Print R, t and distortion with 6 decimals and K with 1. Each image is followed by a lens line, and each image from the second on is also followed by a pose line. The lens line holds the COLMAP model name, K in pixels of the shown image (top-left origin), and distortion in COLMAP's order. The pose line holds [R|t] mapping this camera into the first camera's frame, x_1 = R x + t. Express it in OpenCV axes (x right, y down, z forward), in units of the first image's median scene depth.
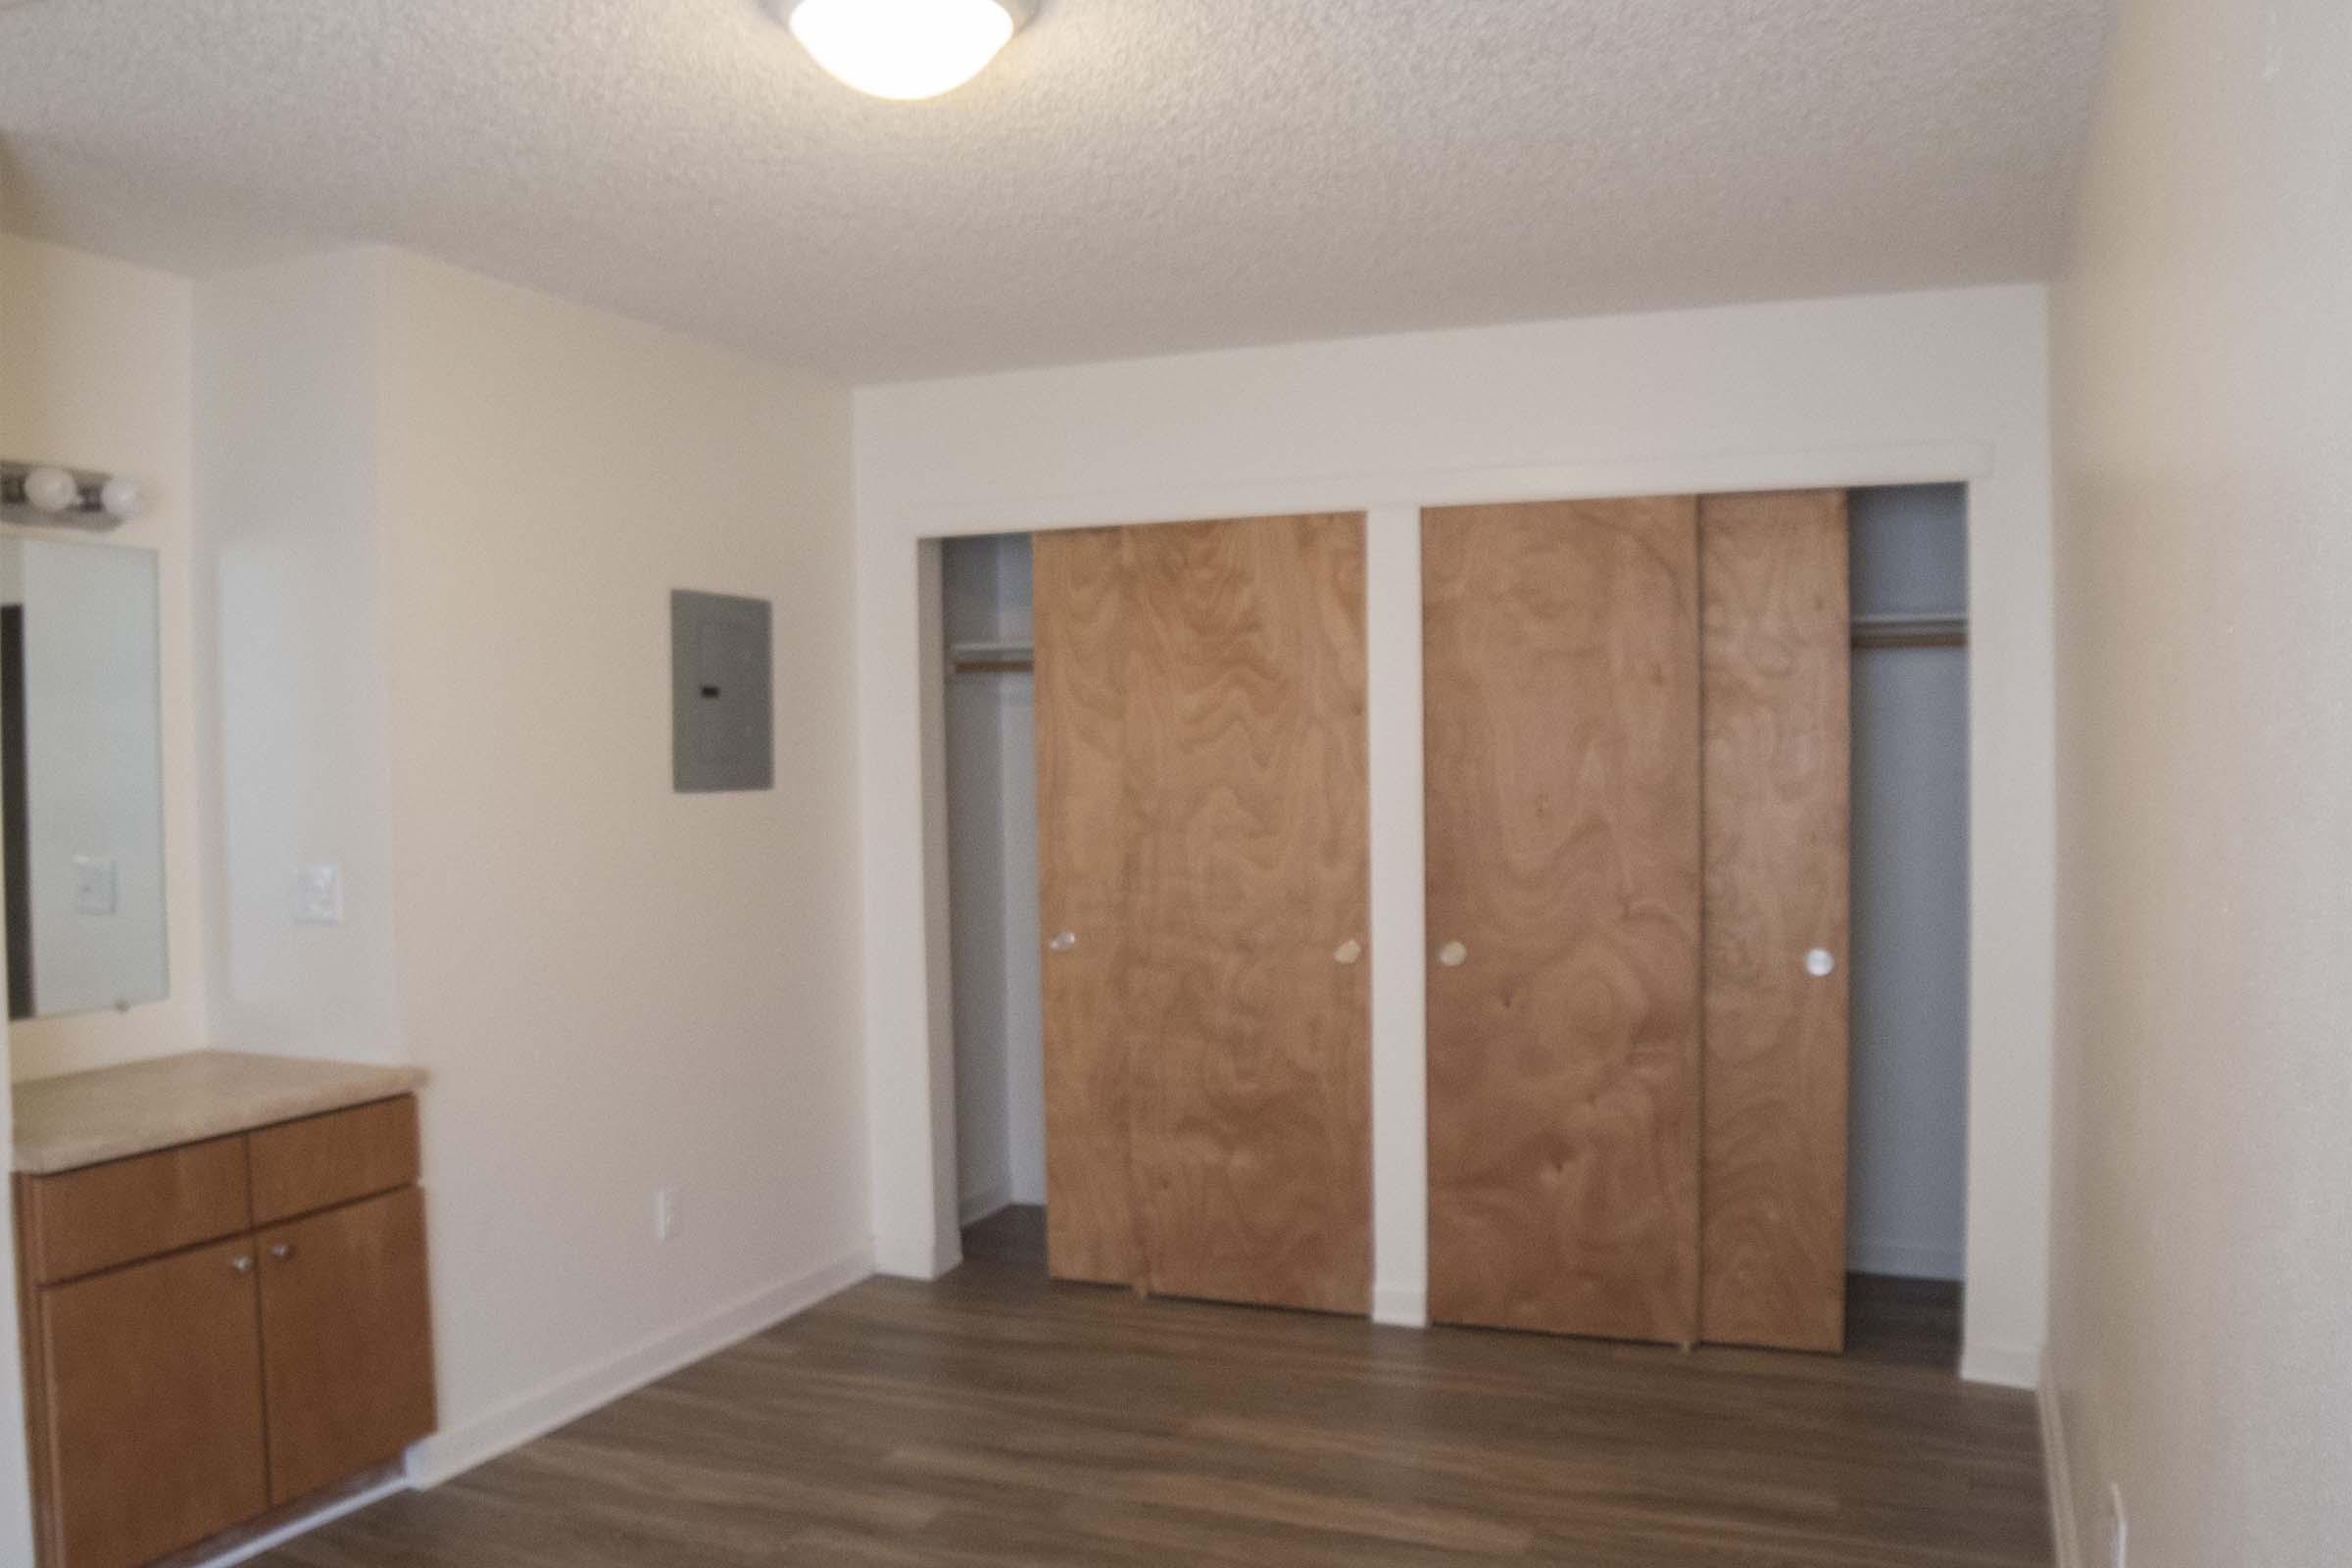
lens RADIAL K [[1149.2, 0, 1188.6], [0, 1149.2, 771.5], [0, 0, 1]] dist [-0.089224, 0.030071]
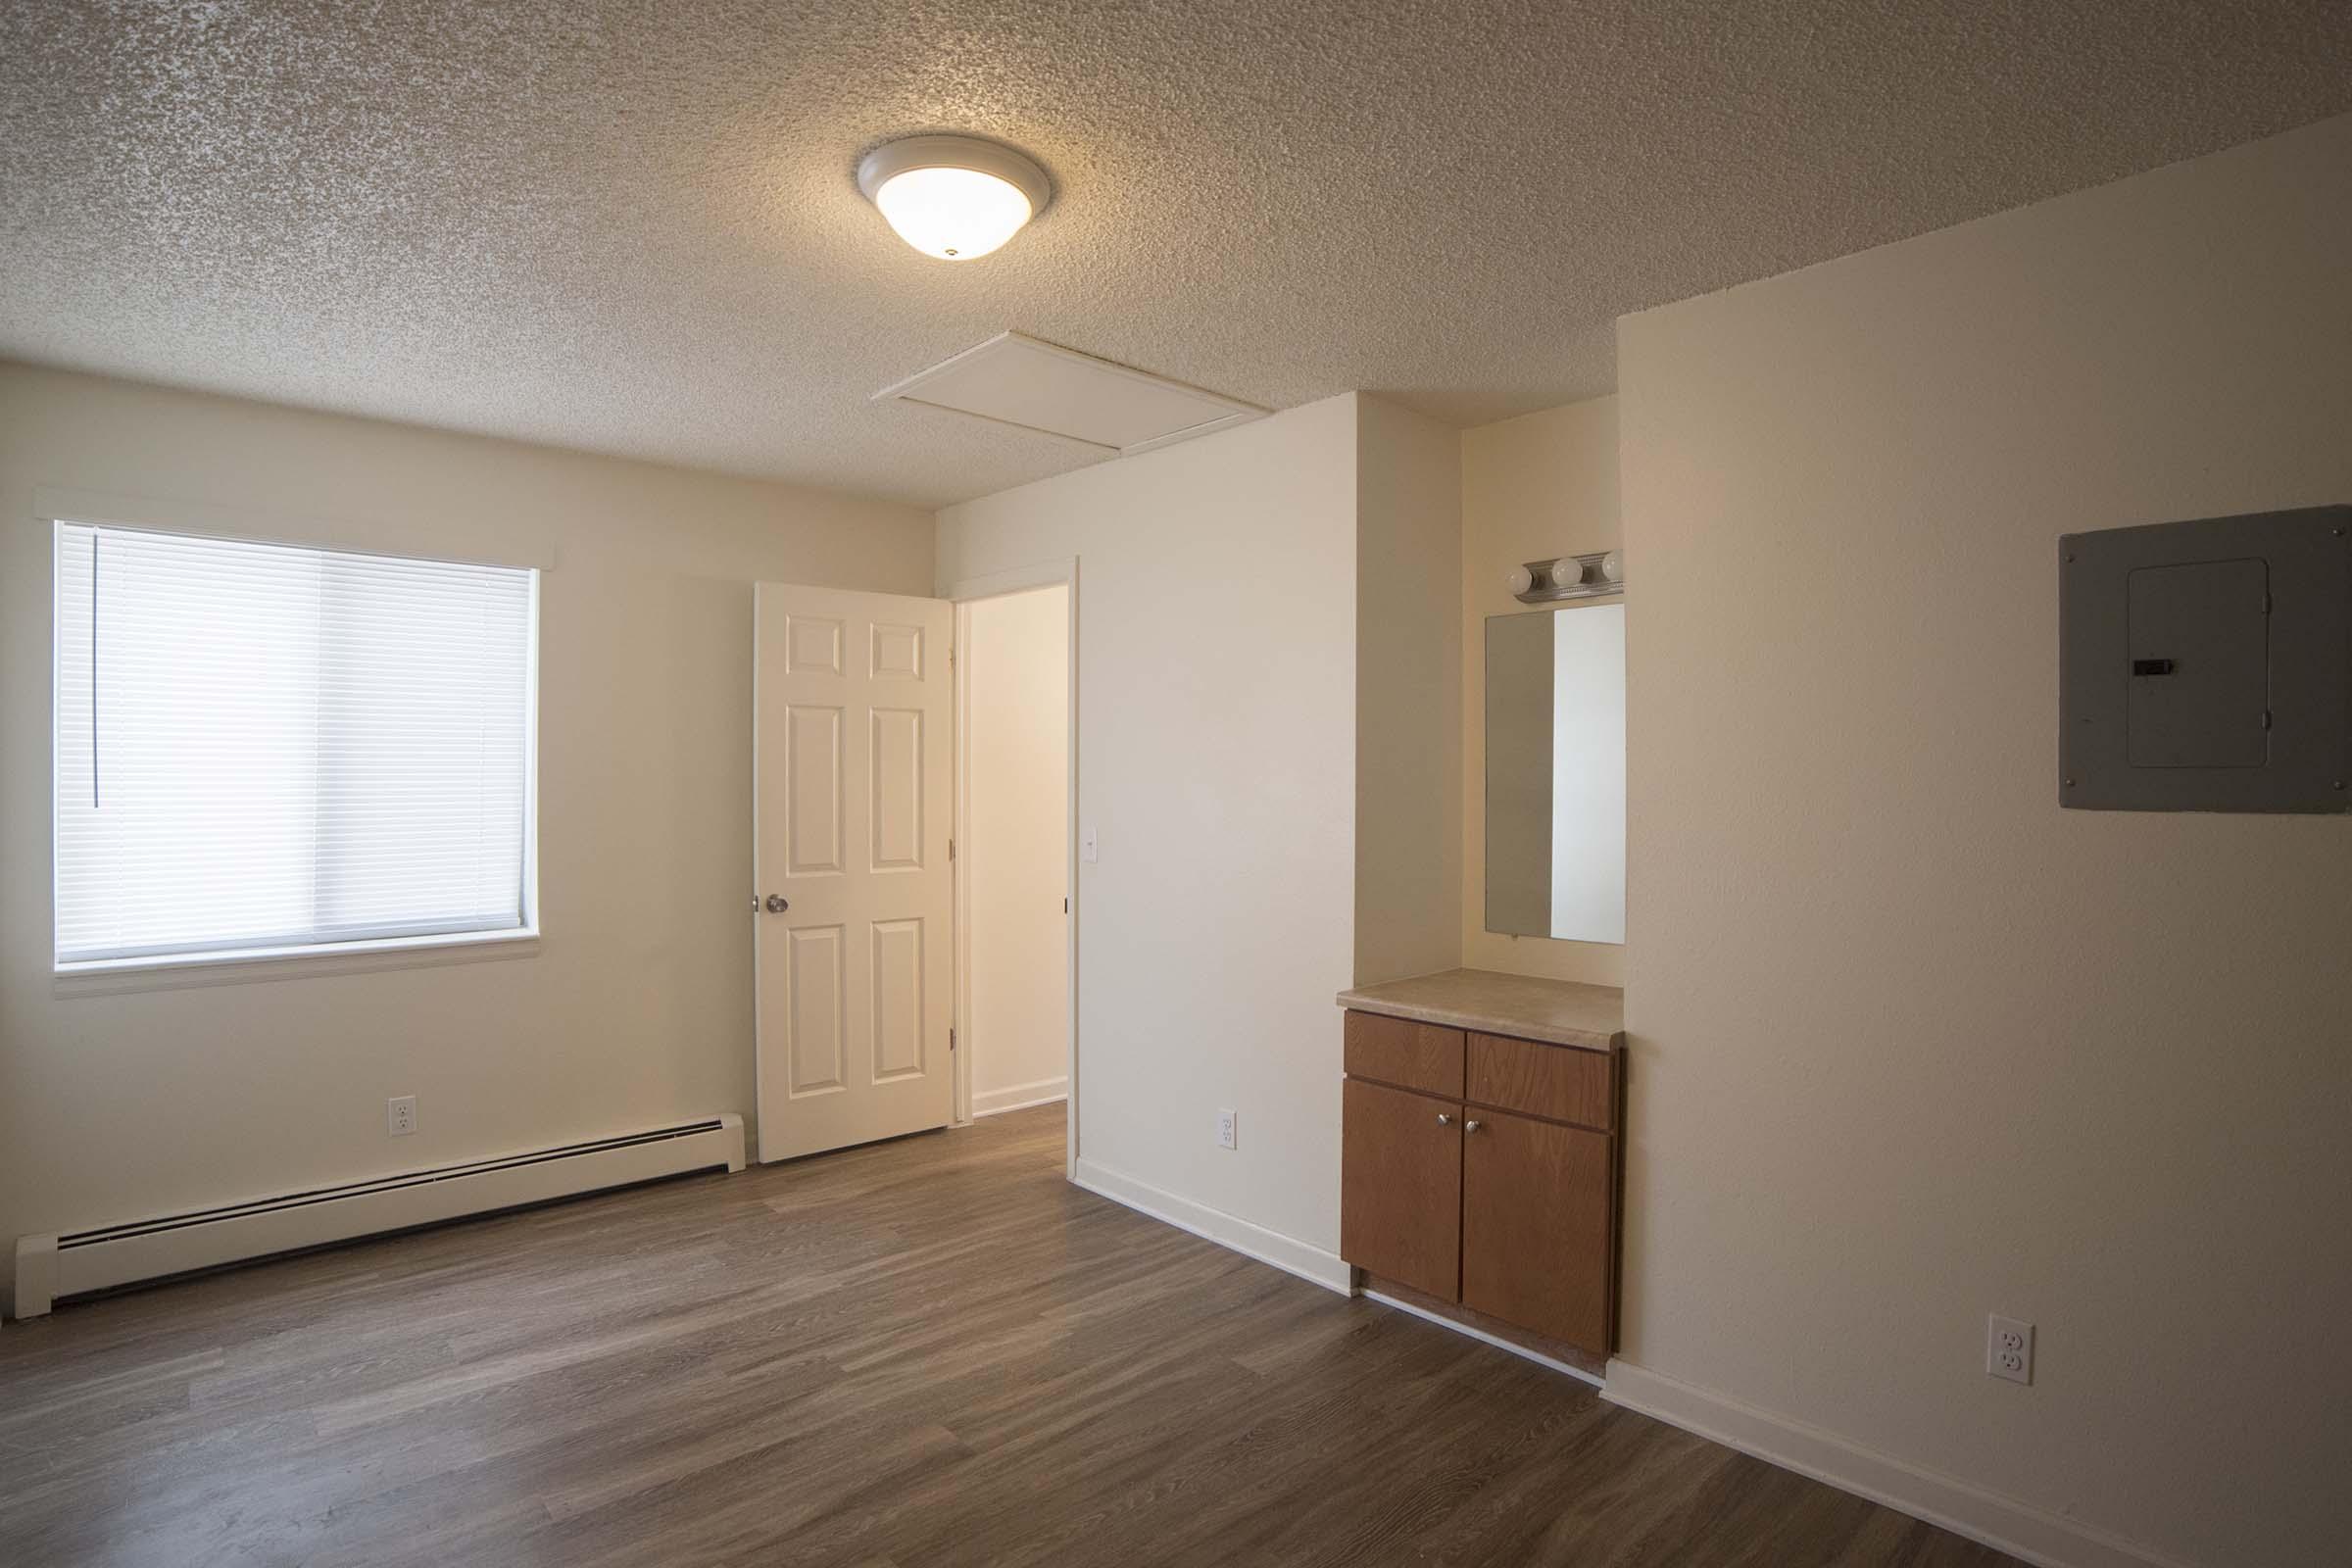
lens RADIAL K [[1149.2, 0, 1188.6], [0, 1149.2, 771.5], [0, 0, 1]] dist [-0.089224, 0.030071]
pose [[-0.205643, 0.011094, -0.978564, 0.523479], [-0.011077, 0.999845, 0.013663, -0.012088], [0.978564, 0.013649, -0.205488, 0.803436]]
